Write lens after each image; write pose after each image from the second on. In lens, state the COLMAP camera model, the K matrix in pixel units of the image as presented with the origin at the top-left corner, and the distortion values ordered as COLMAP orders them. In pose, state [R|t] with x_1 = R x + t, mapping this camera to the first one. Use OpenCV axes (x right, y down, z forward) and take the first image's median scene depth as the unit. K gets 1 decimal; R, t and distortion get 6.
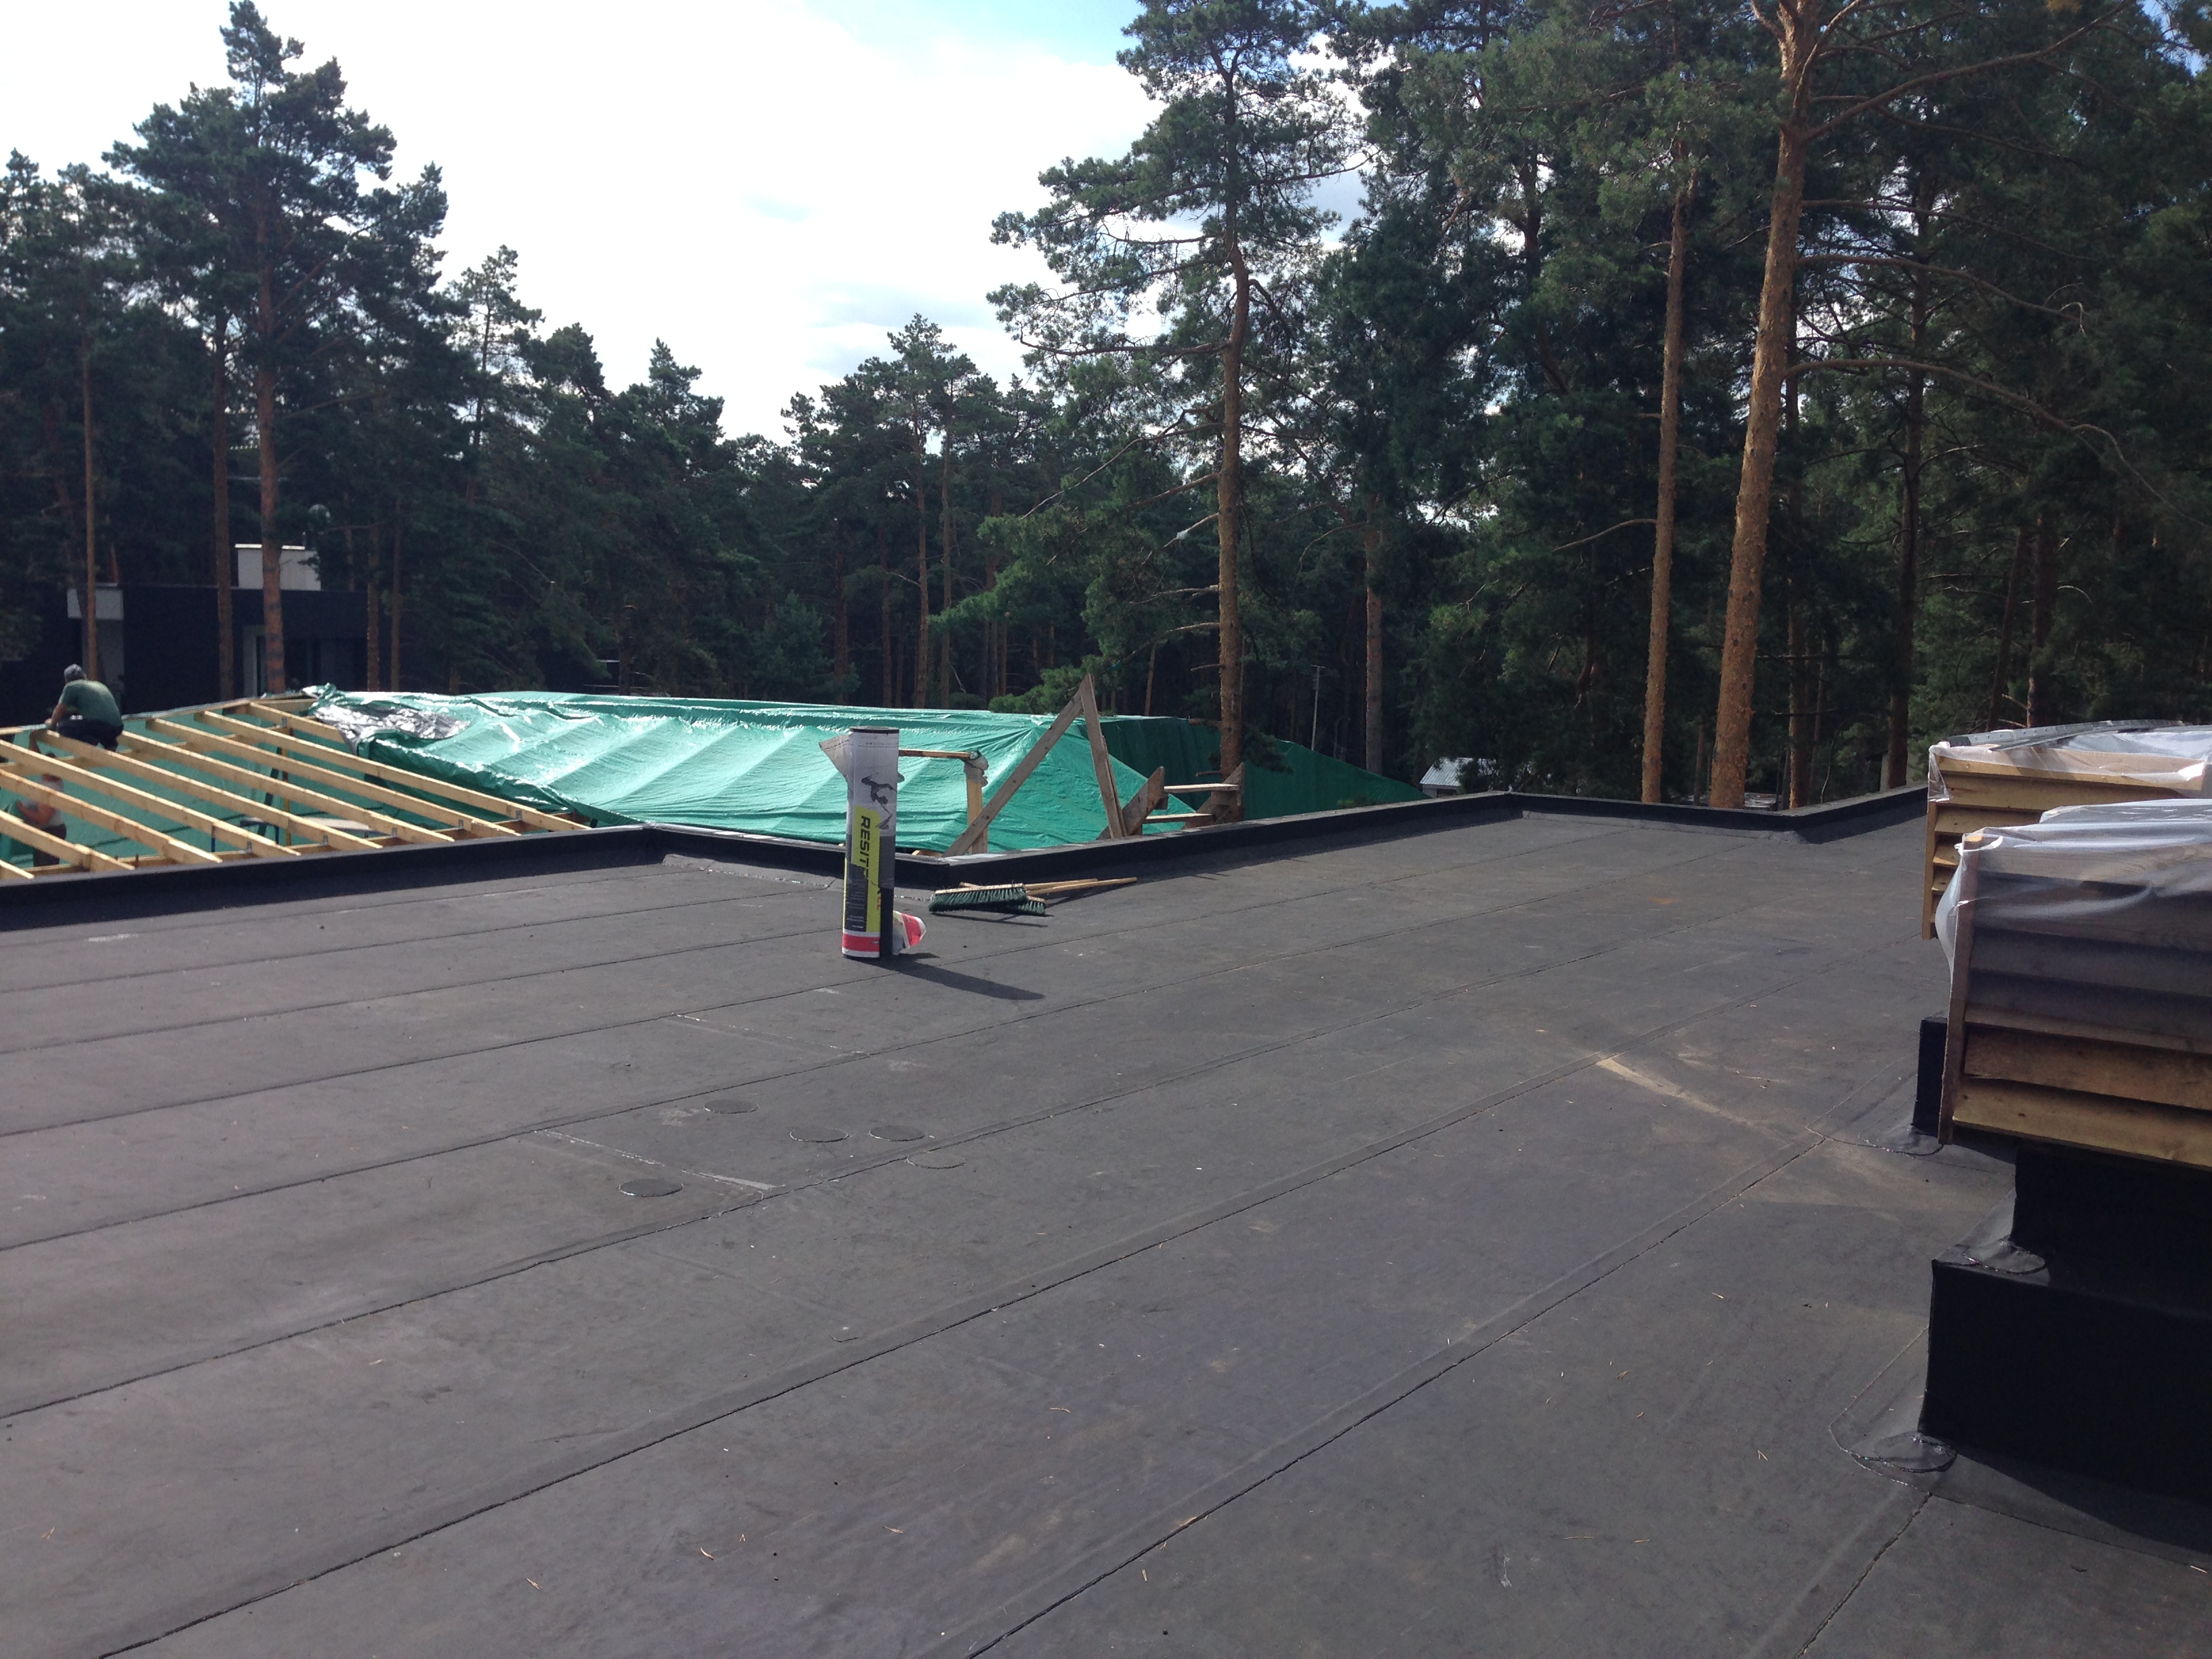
lens RADIAL K [[2034.5, 0, 1105.5], [0, 2034.5, 842.1], [0, 0, 1]] dist [0.046102, 0.000000]
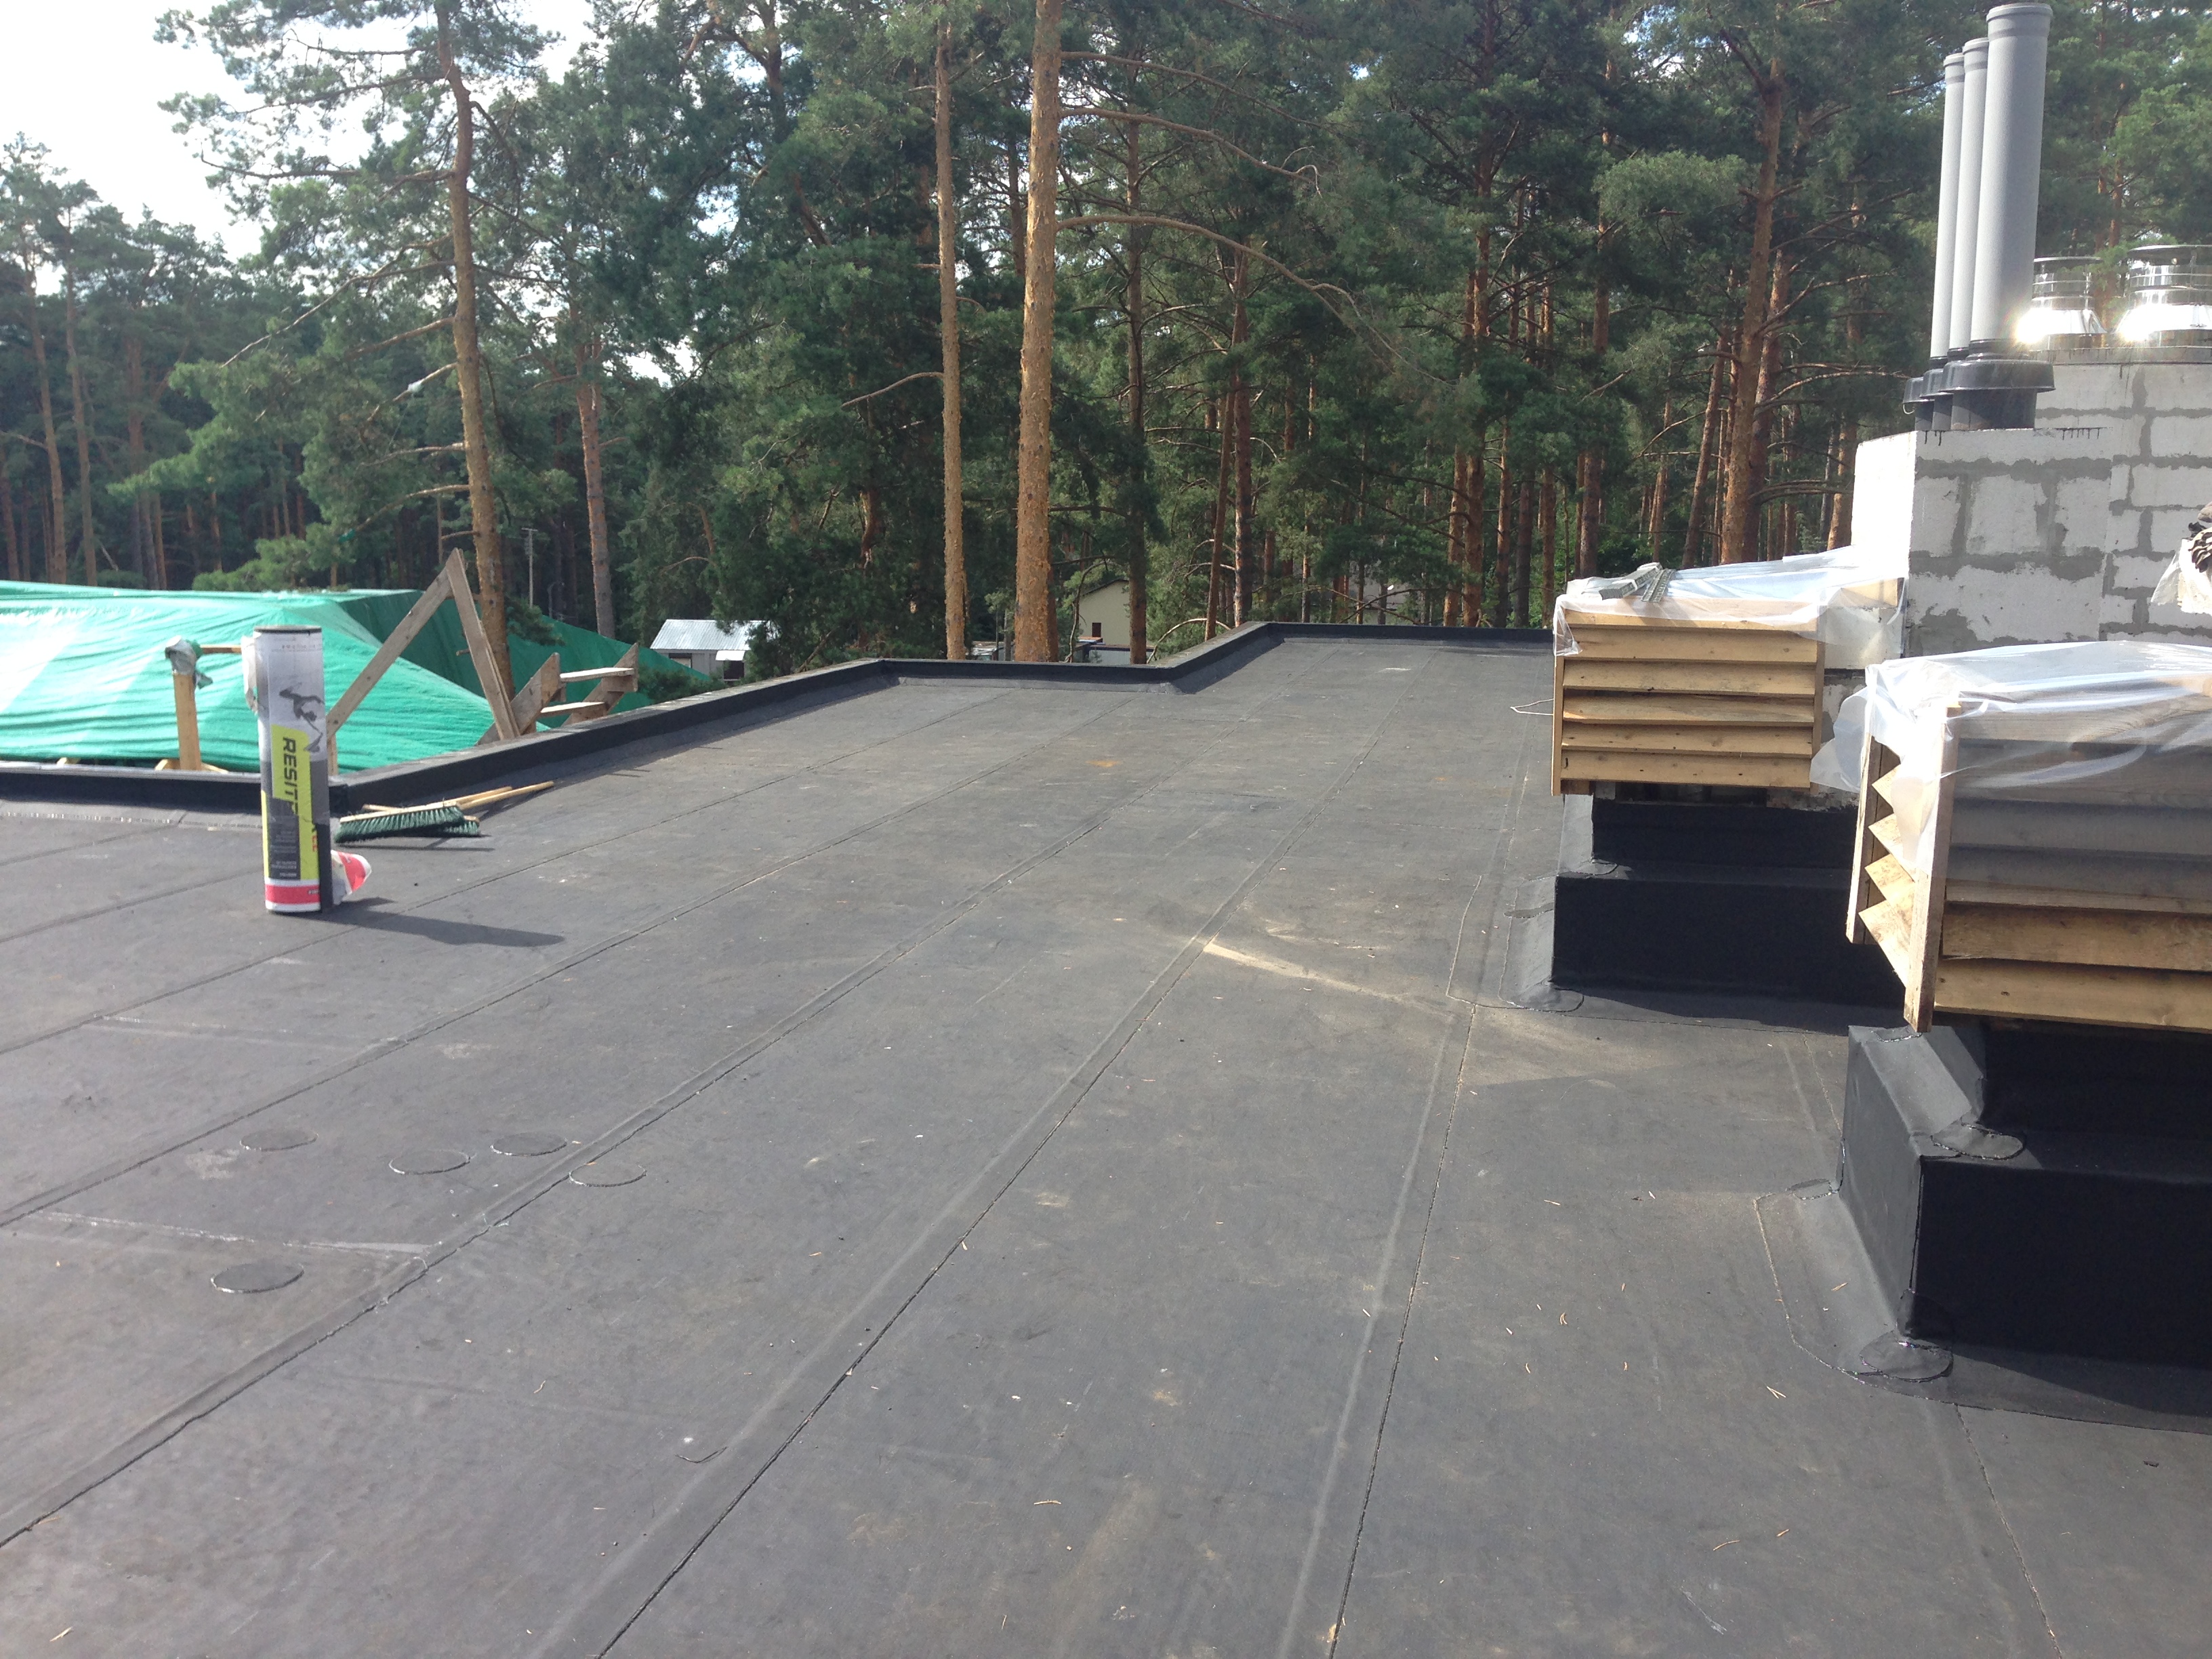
lens RADIAL K [[2034.5, 0, 1117.3], [0, 2034.5, 833.7], [0, 0, 1]] dist [0.046102, 0.000000]
pose [[0.923837, -0.086372, 0.372913, -0.120163], [0.062128, 0.995126, 0.076573, -0.016551], [-0.377709, -0.047572, 0.924701, 0.122719]]
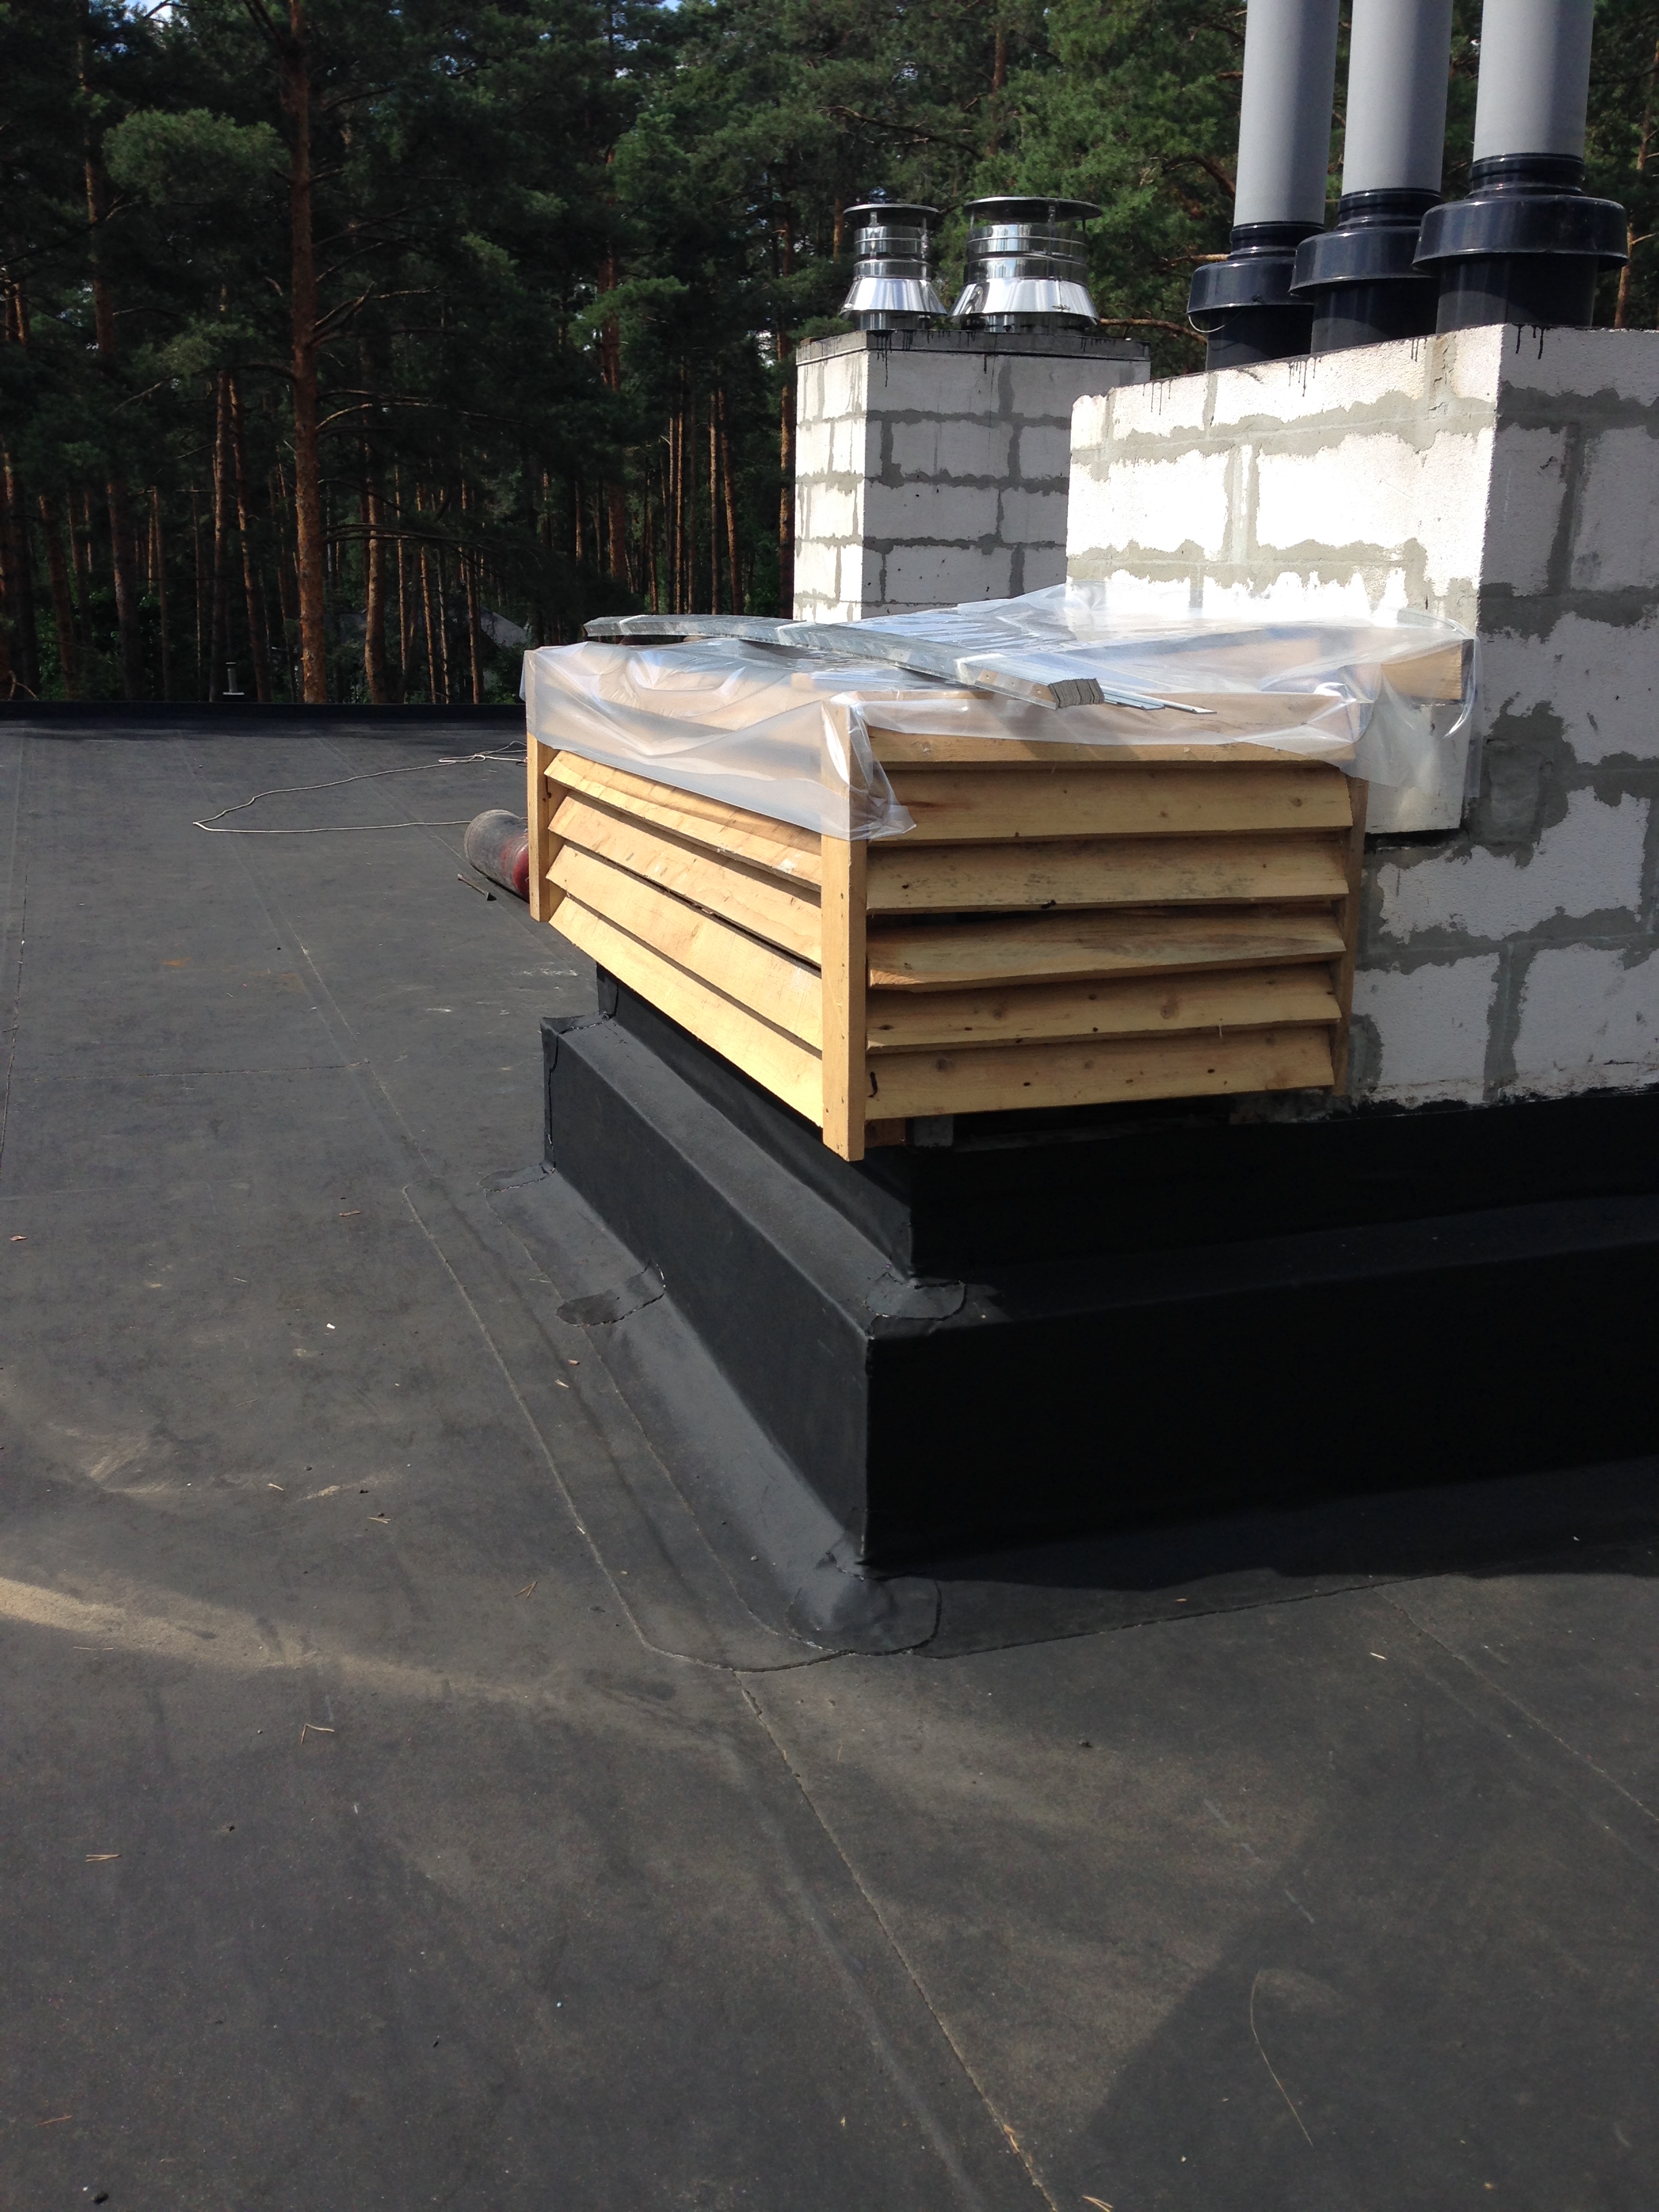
lens RADIAL K [[2034.5, 0, 834.5], [0, 2034.5, 1114.2], [0, 0, 1]] dist [0.046102, 0.000000]
pose [[0.570647, -0.235495, 0.786705, 0.046468], [0.089396, 0.970120, 0.225554, -0.042747], [-0.816315, -0.058383, 0.574649, 0.553278]]
